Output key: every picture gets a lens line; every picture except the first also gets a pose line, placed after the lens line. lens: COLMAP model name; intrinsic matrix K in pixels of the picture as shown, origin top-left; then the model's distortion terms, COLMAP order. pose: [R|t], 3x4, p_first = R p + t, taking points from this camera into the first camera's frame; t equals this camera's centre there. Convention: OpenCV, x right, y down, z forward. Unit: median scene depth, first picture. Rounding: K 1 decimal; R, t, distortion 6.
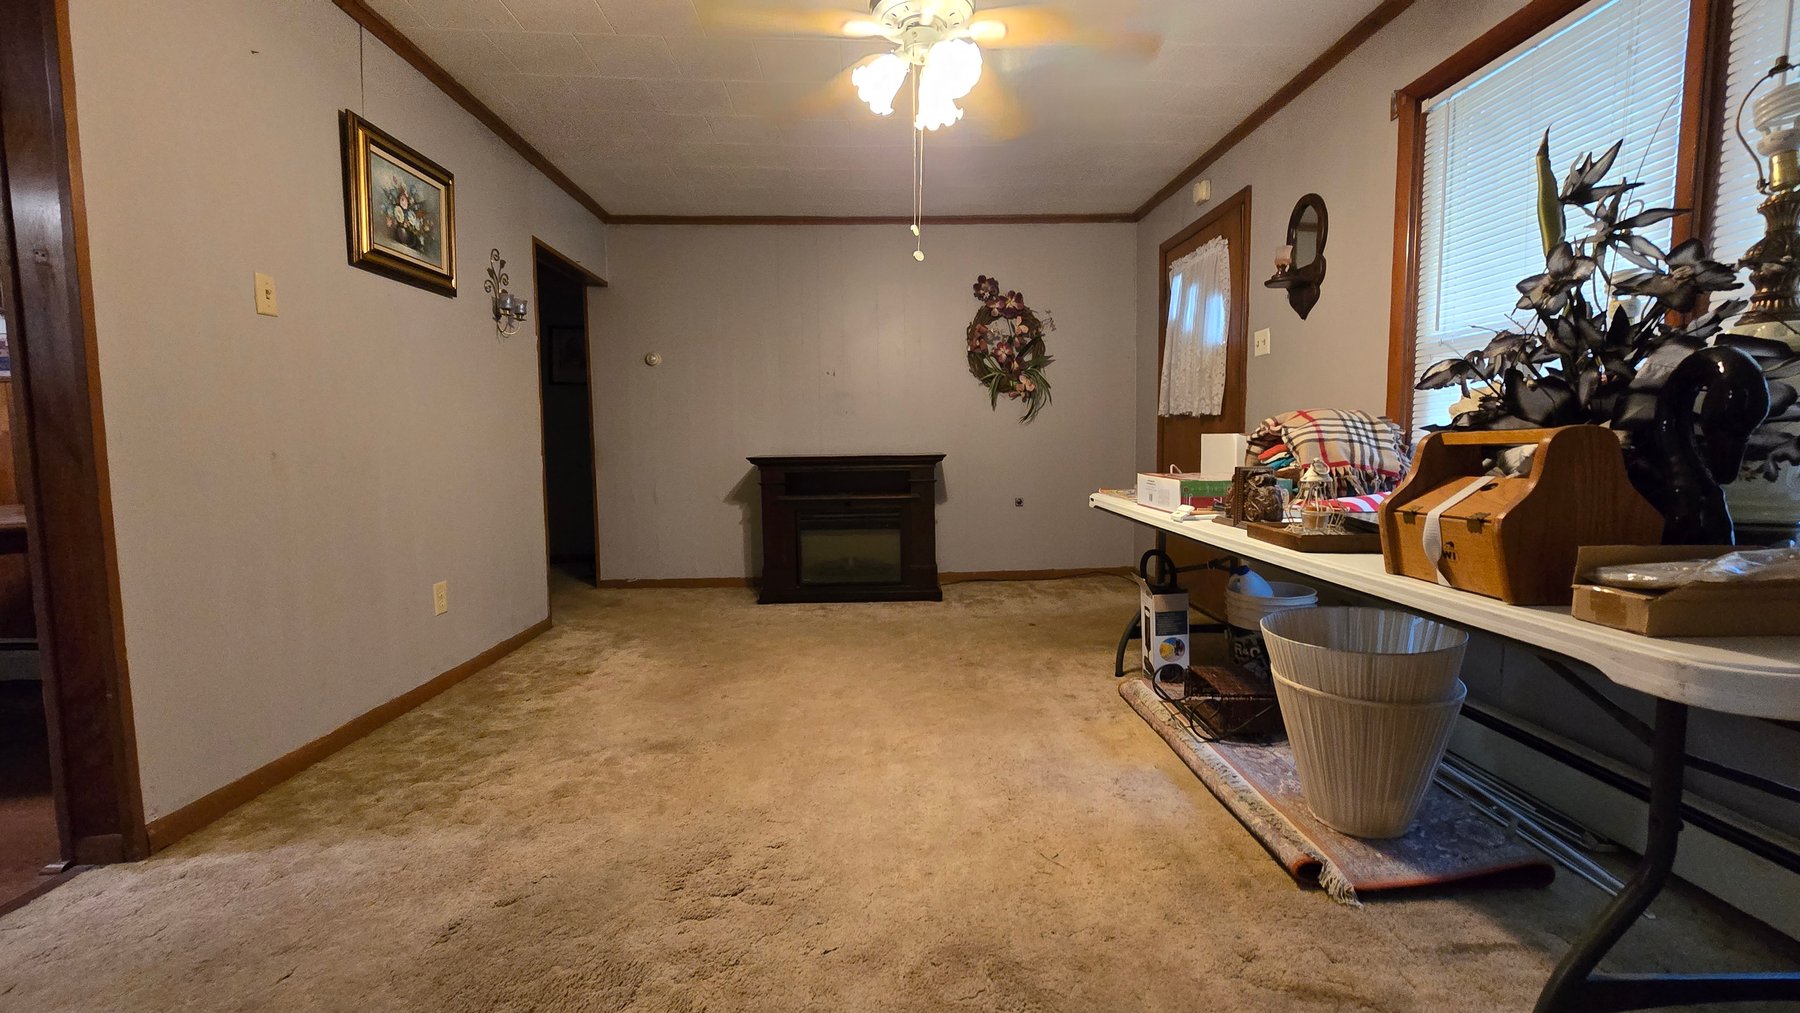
lens RADIAL K [[745.3, 0, 910.8], [0, 745.3, 506.5], [0, 0, 1]] dist [0.000424, 0.000160]
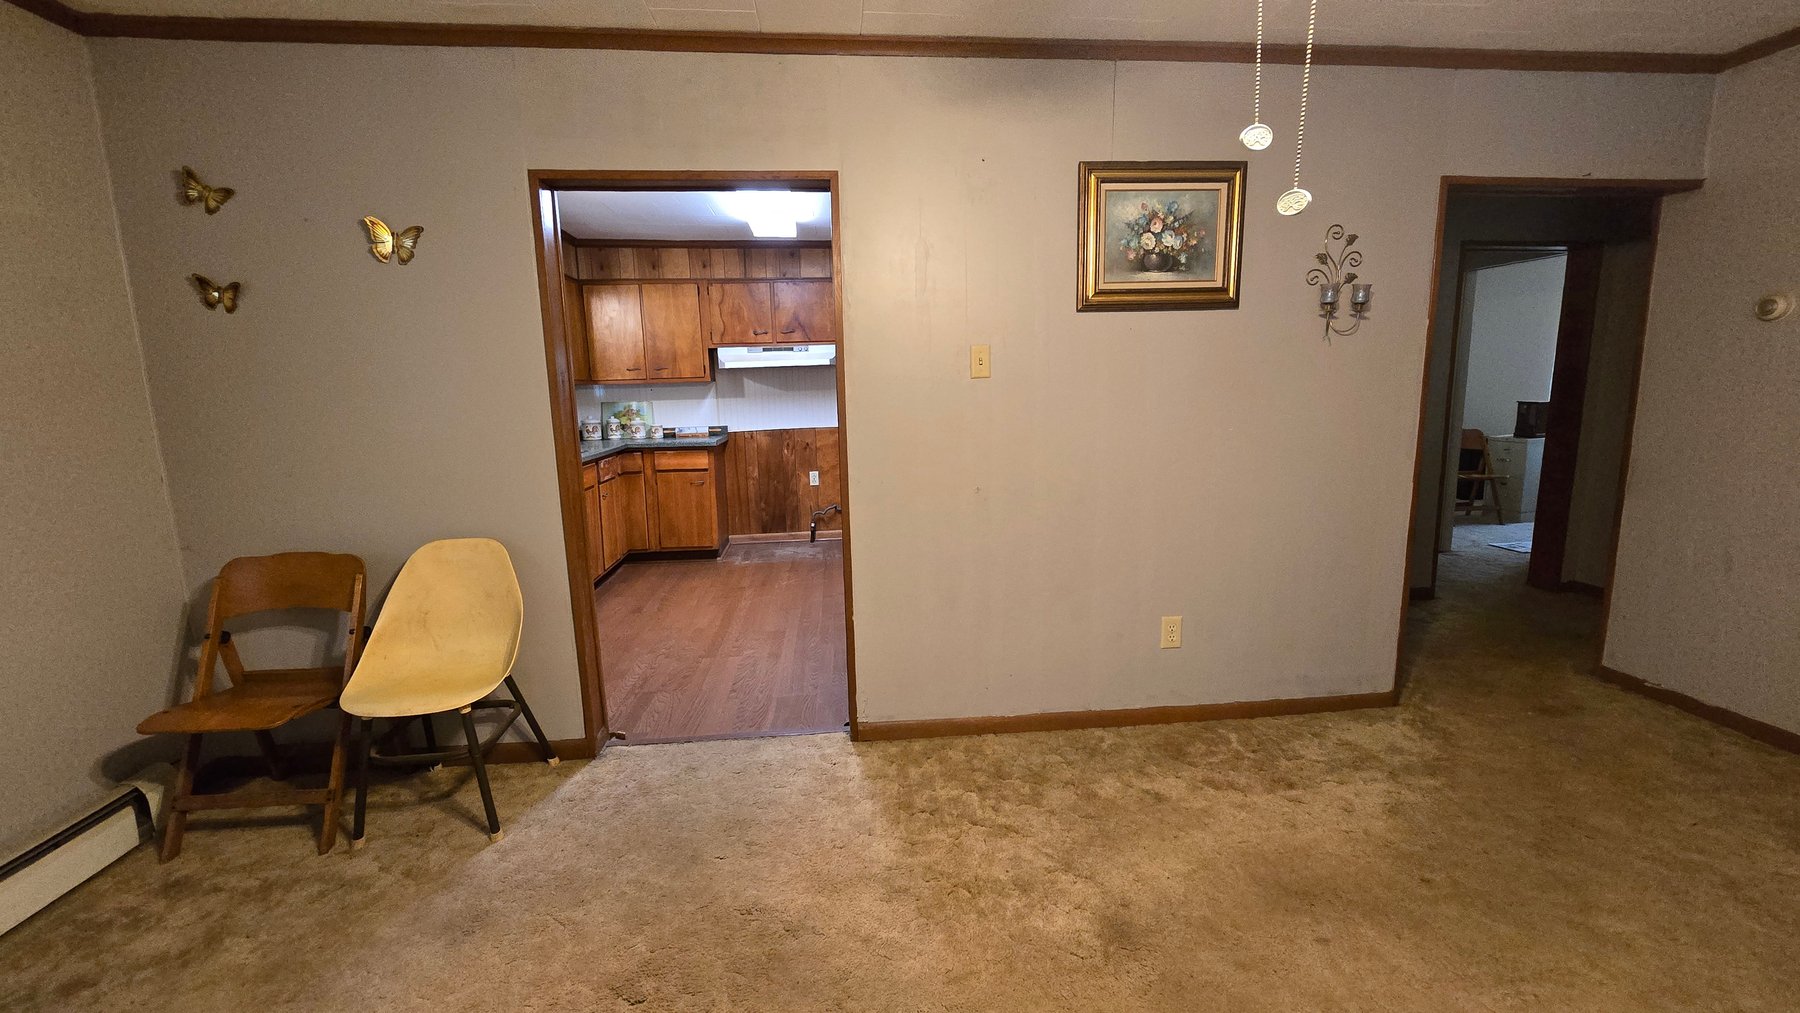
lens RADIAL K [[745.3, 0, 910.8], [0, 745.3, 506.5], [0, 0, 1]] dist [0.000424, 0.000160]
pose [[0.050009, 0.176822, -0.982972, 0.301697], [-0.063242, 0.982789, 0.173572, -0.201897], [0.996744, 0.053485, 0.060331, 0.651062]]
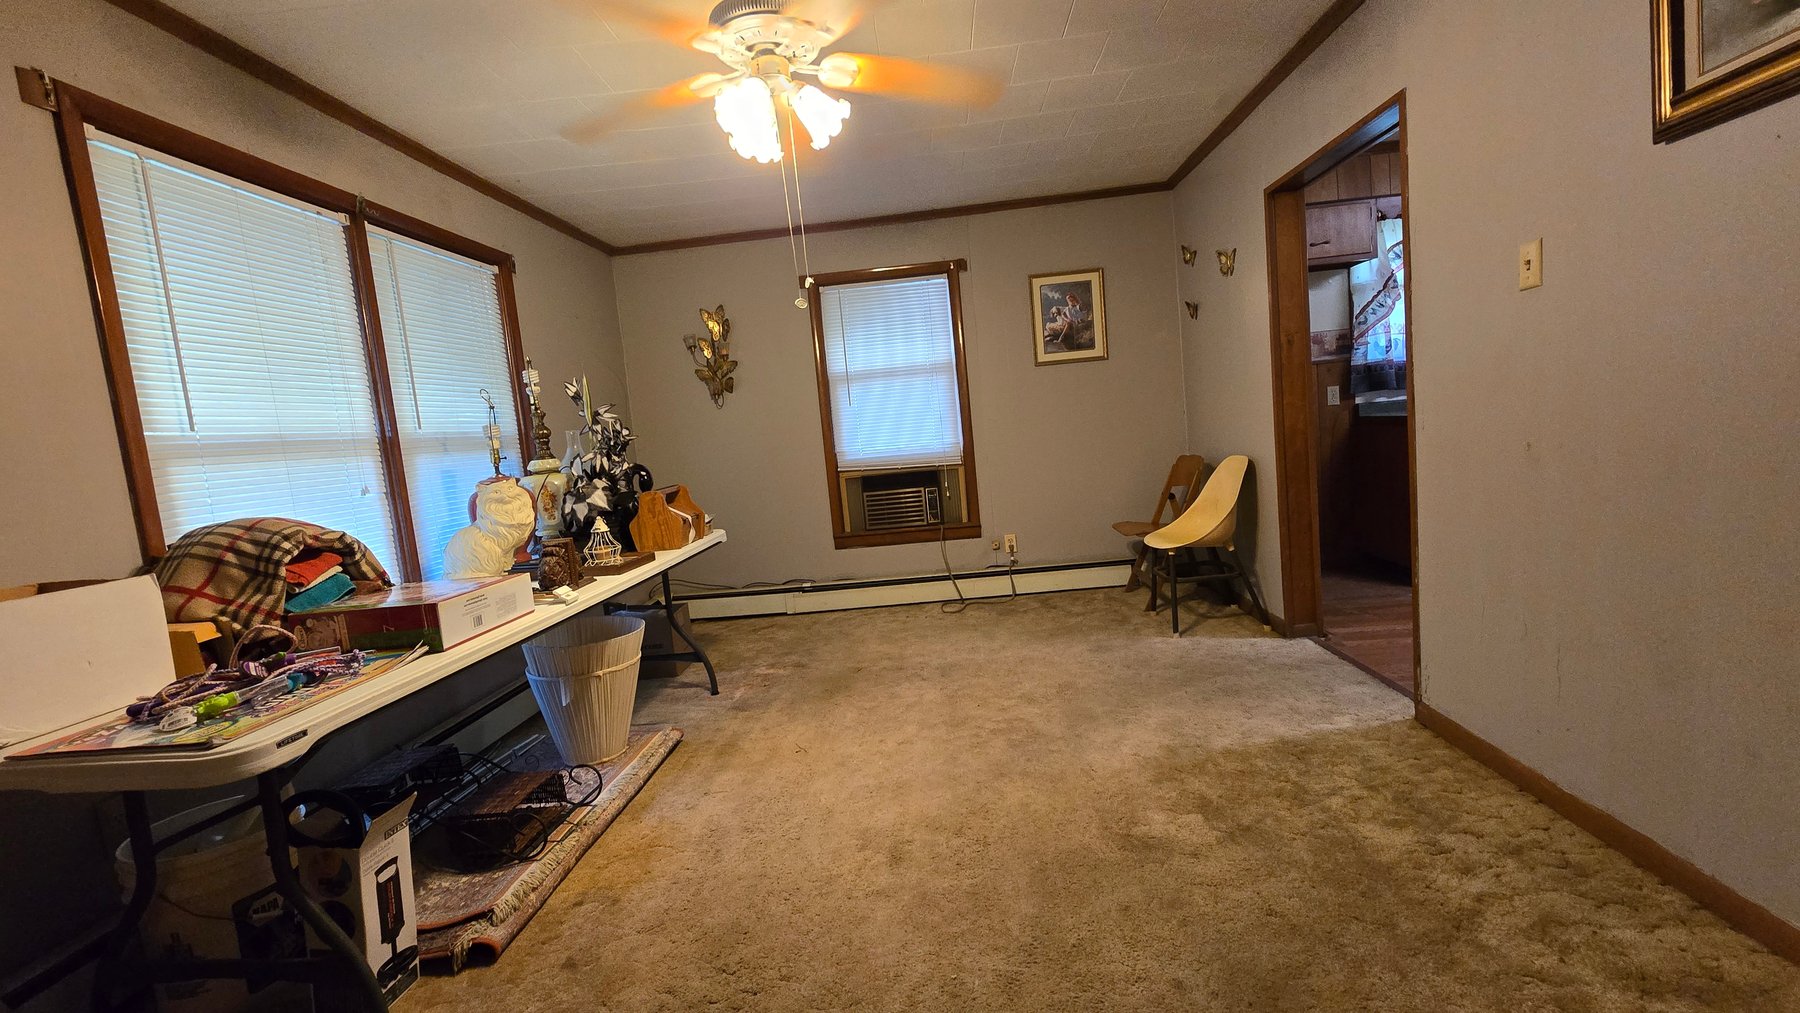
lens RADIAL K [[745.3, 0, 910.8], [0, 745.3, 506.5], [0, 0, 1]] dist [0.000424, 0.000160]
pose [[-0.990355, 0.090813, 0.104642, -0.163411], [0.109417, 0.975944, 0.188579, -0.198699], [-0.085000, 0.198210, -0.976467, 1.561889]]
